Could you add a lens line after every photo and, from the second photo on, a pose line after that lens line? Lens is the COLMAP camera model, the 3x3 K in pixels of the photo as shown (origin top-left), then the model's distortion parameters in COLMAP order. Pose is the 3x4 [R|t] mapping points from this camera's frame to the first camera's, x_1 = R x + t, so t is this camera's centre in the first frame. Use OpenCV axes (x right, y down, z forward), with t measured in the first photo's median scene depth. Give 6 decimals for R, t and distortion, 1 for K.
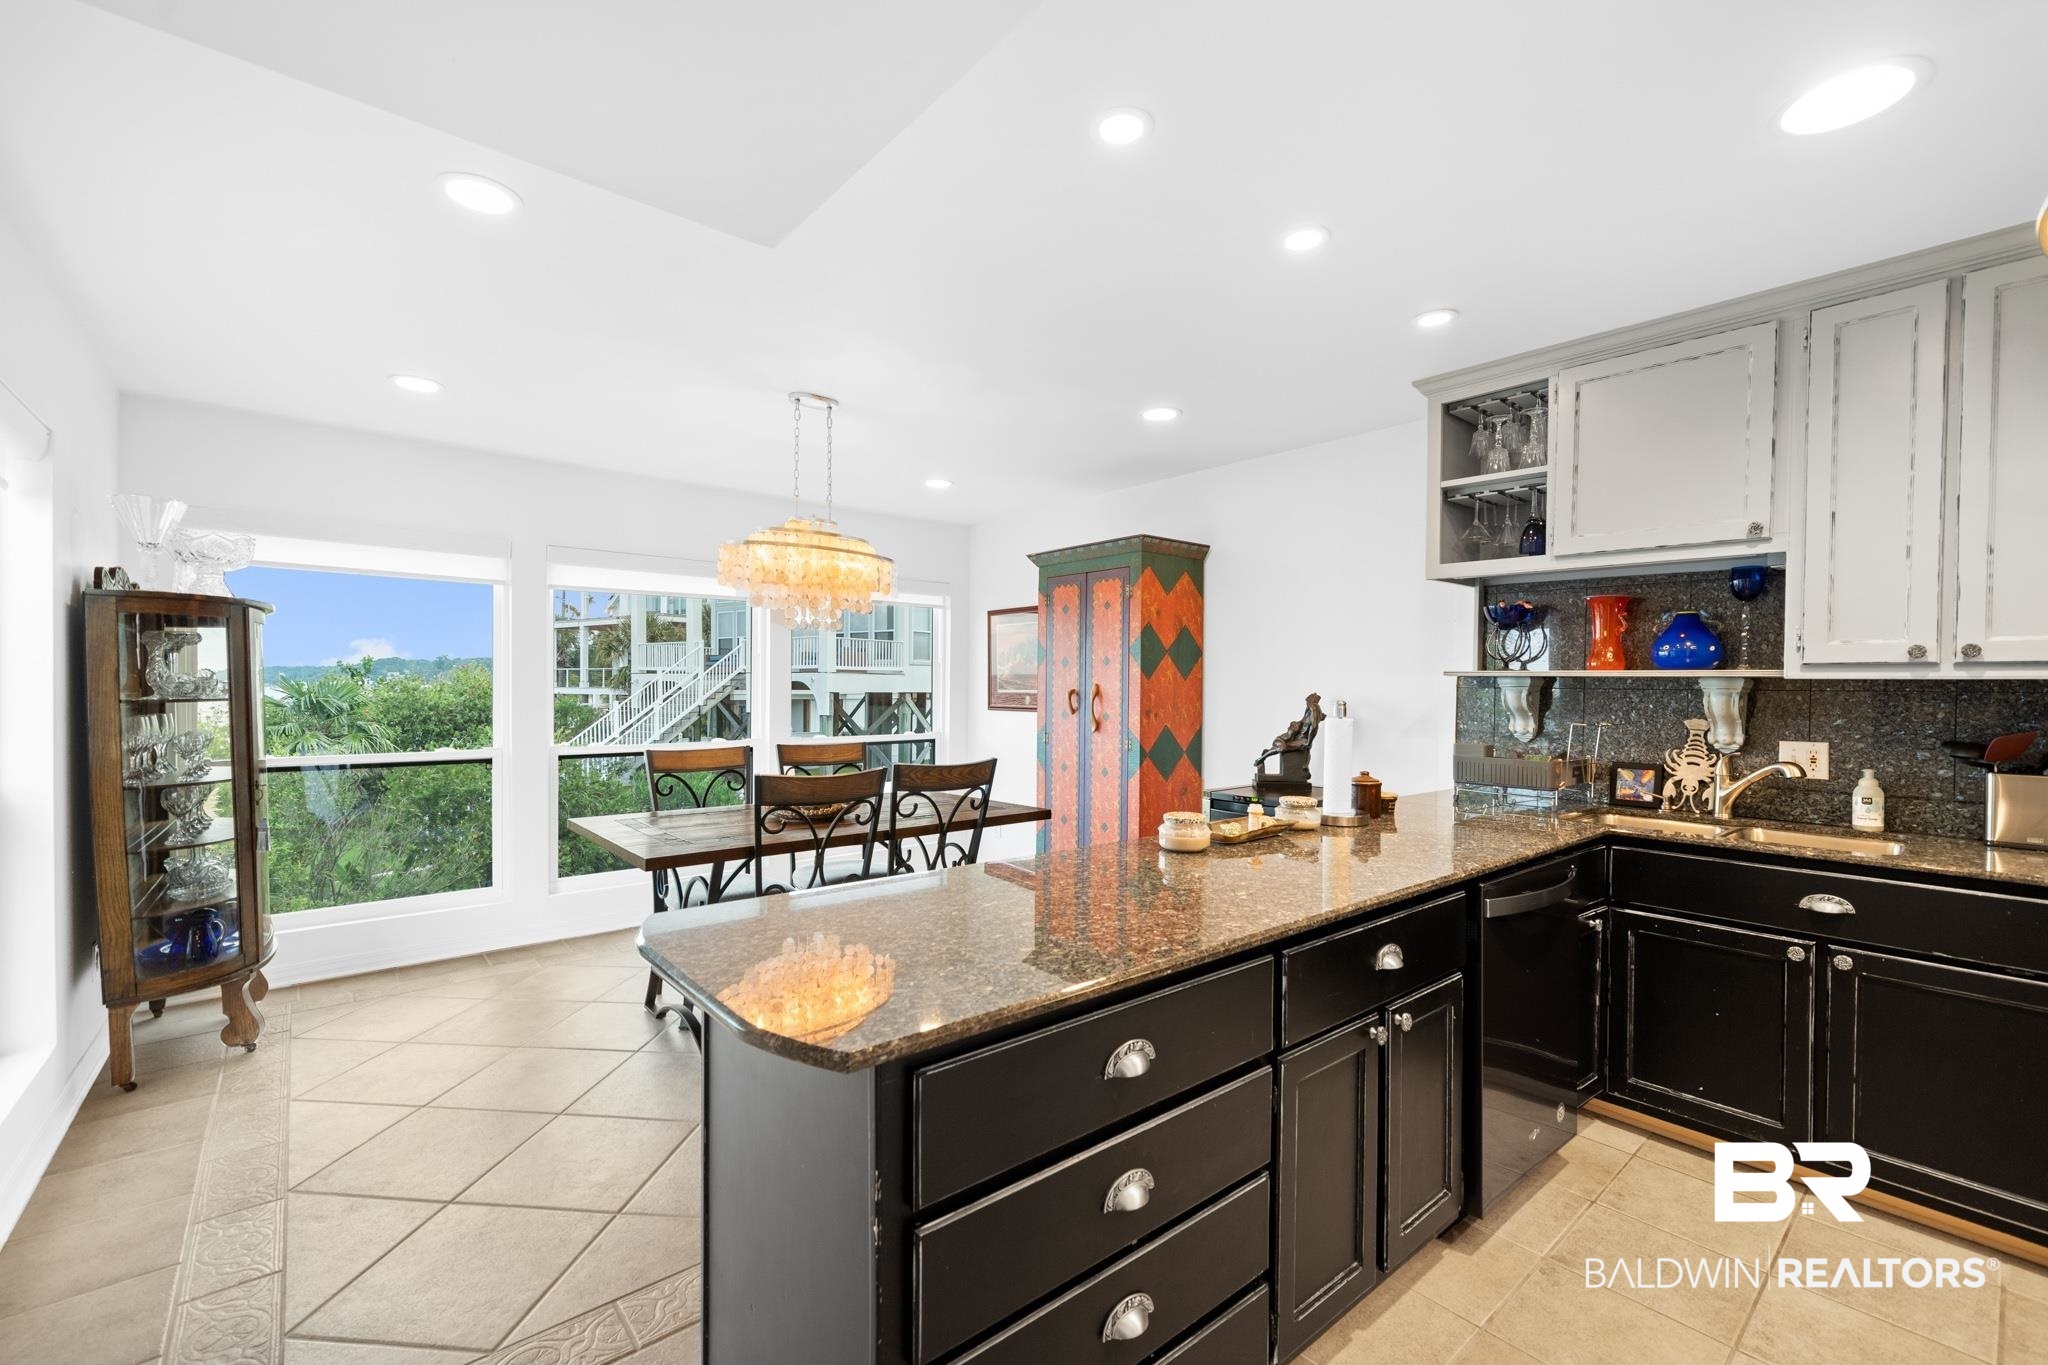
lens RADIAL K [[855.1, 0, 1022.3], [0, 855.1, 696.4], [0, 0, 1]] dist [-0.001556, -0.000180]
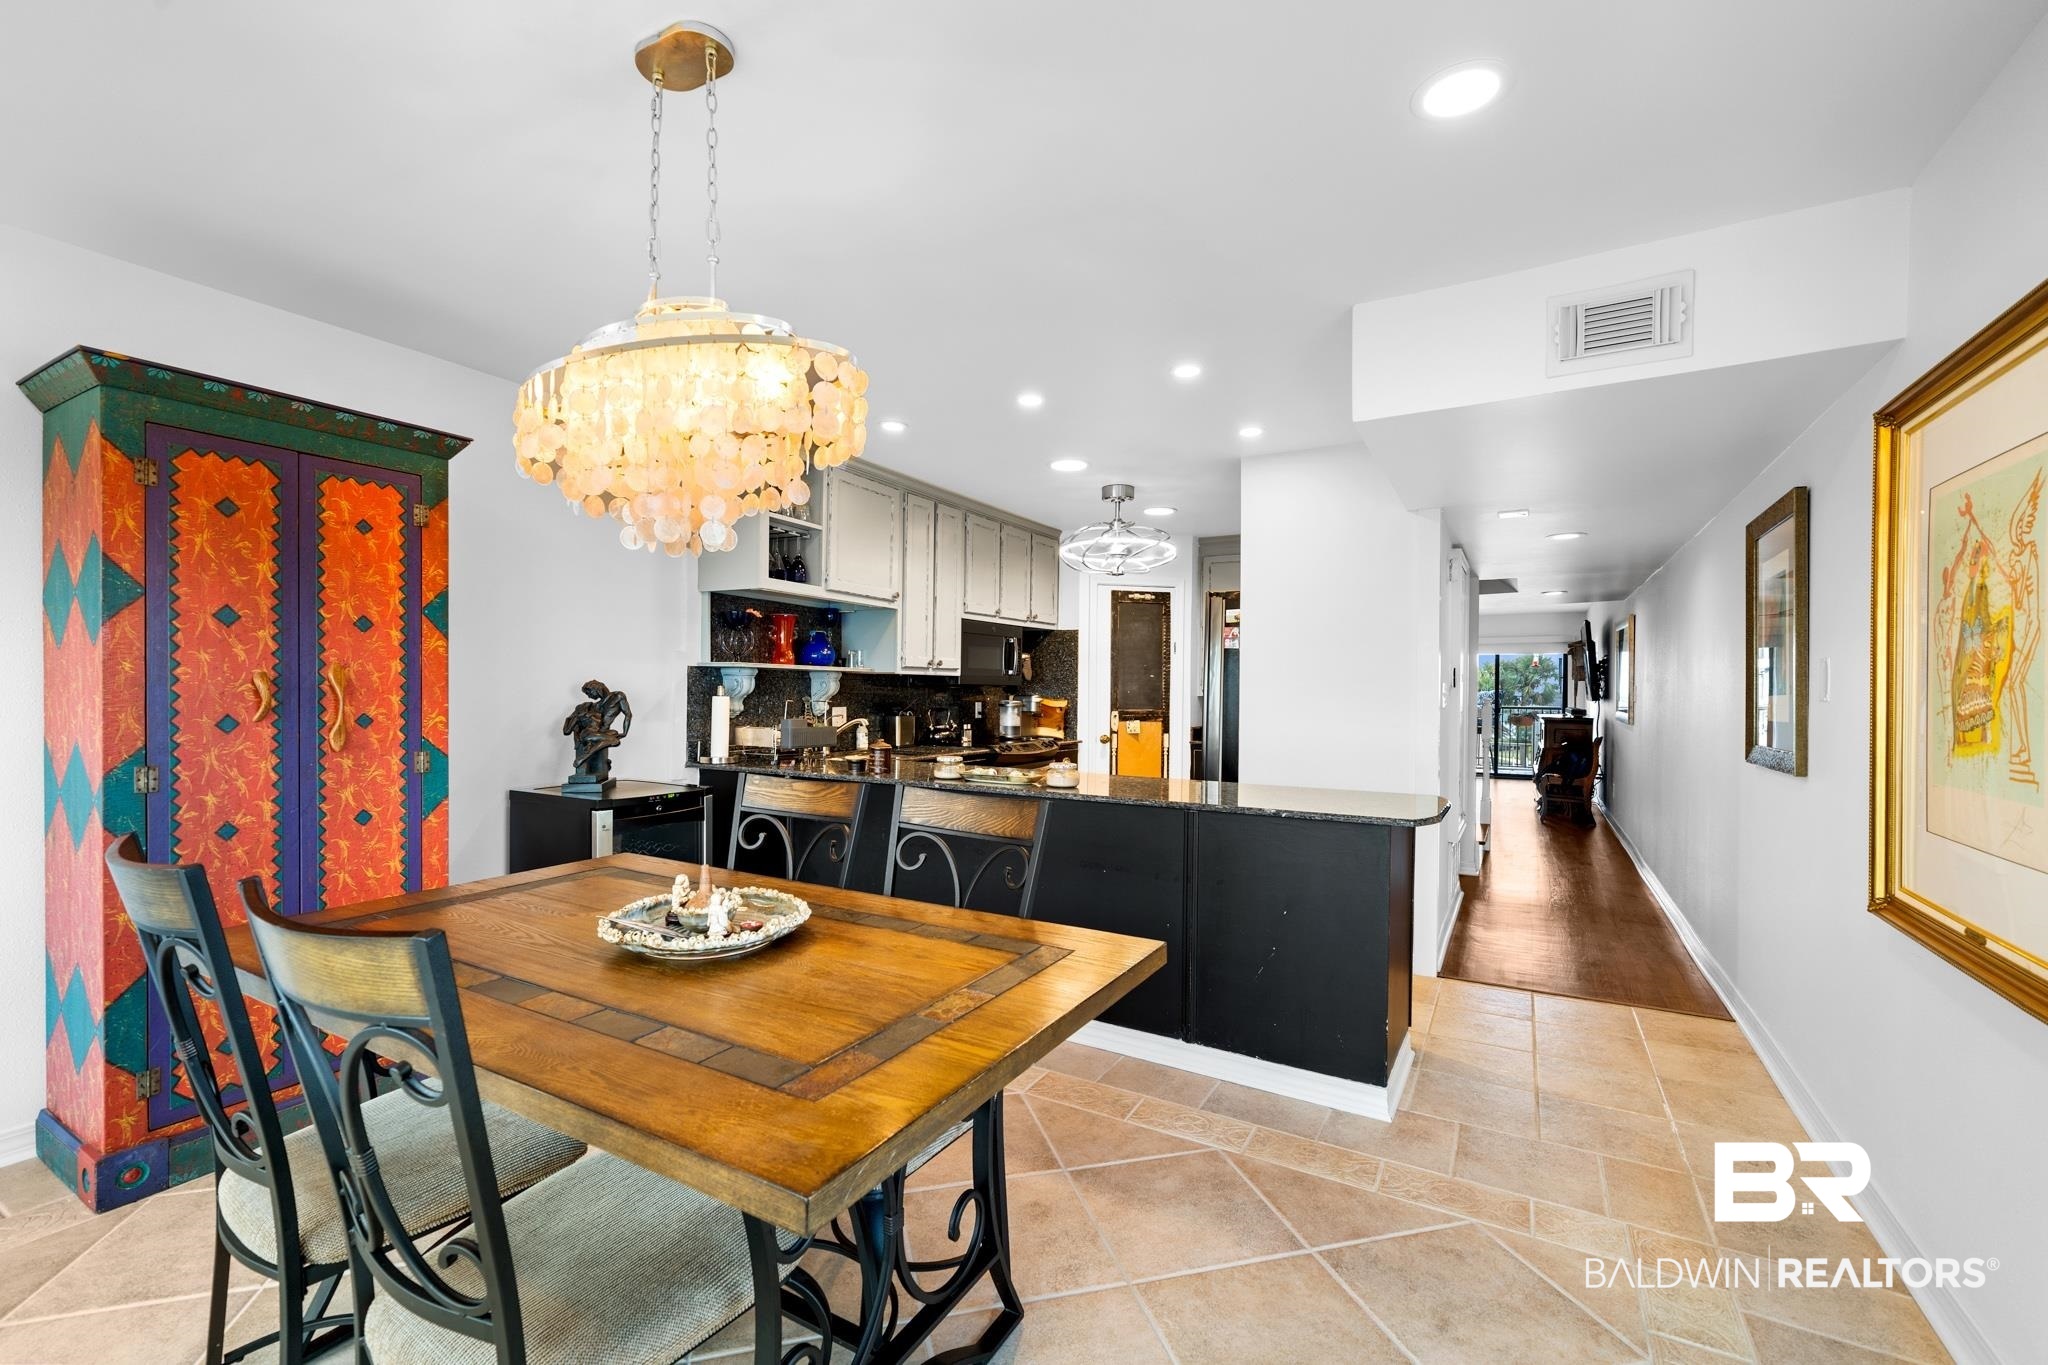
lens RADIAL K [[855.1, 0, 1022.3], [0, 855.1, 696.4], [0, 0, 1]] dist [-0.001556, -0.000180]
pose [[-0.337888, -0.019508, 0.940984, -0.909028], [-0.001026, 0.999792, 0.020359, -0.007475], [-0.941186, 0.005913, -0.337838, 1.191755]]
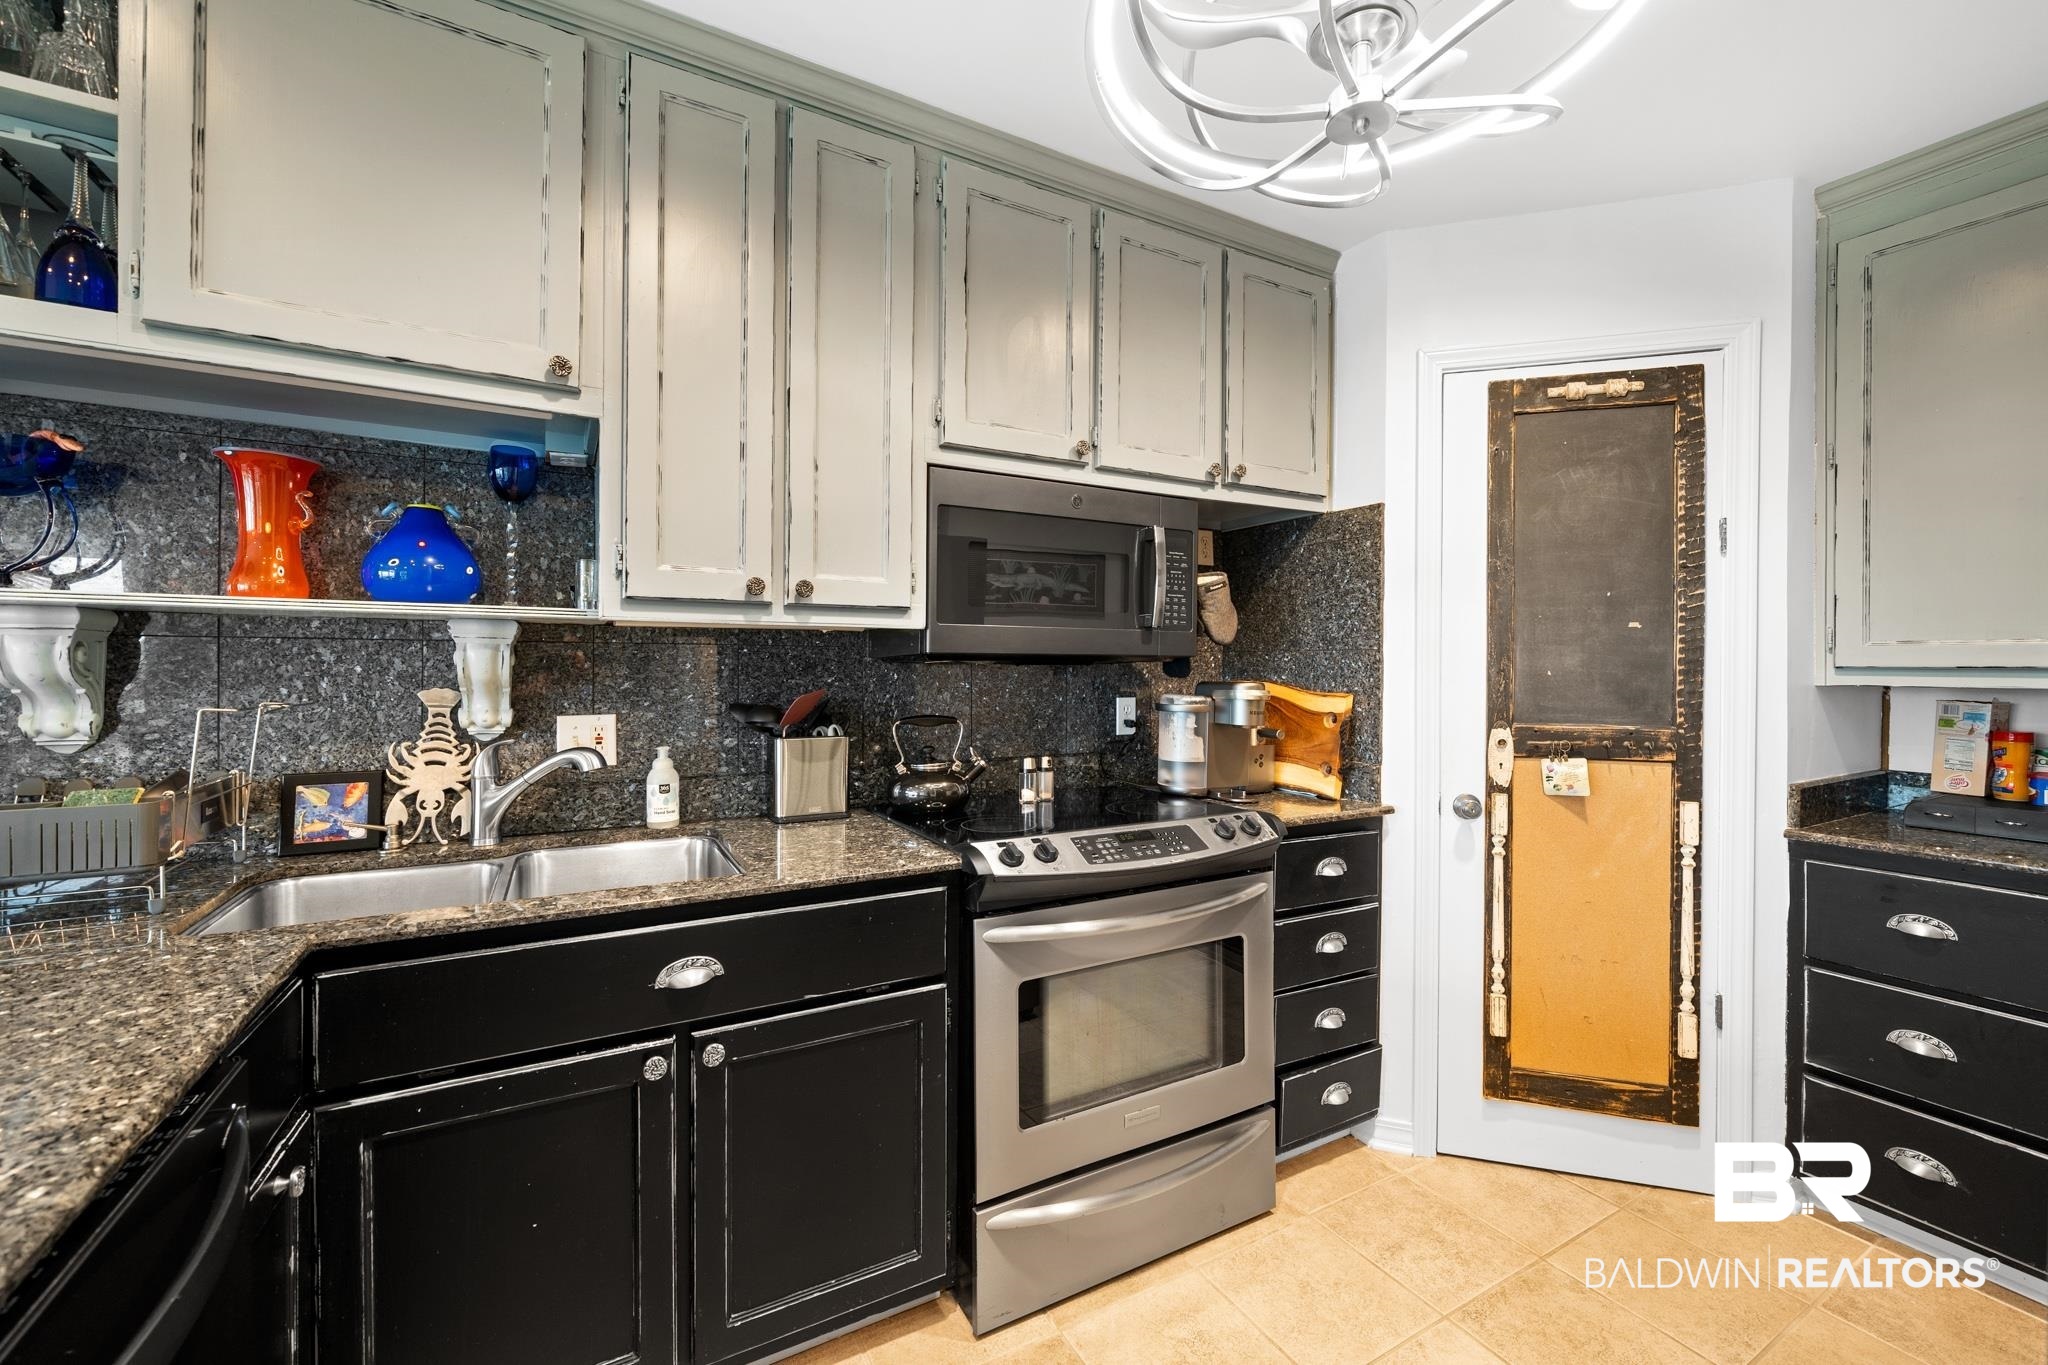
lens RADIAL K [[821.8, 0, 1022.6], [0, 821.8, 670.4], [0, 0, 1]] dist [-0.003033, -0.000270]
pose [[0.185091, -0.014696, 0.982612, 0.301787], [0.008842, 0.999873, 0.013289, 0.009931], [-0.982682, 0.006229, 0.185197, 0.496693]]
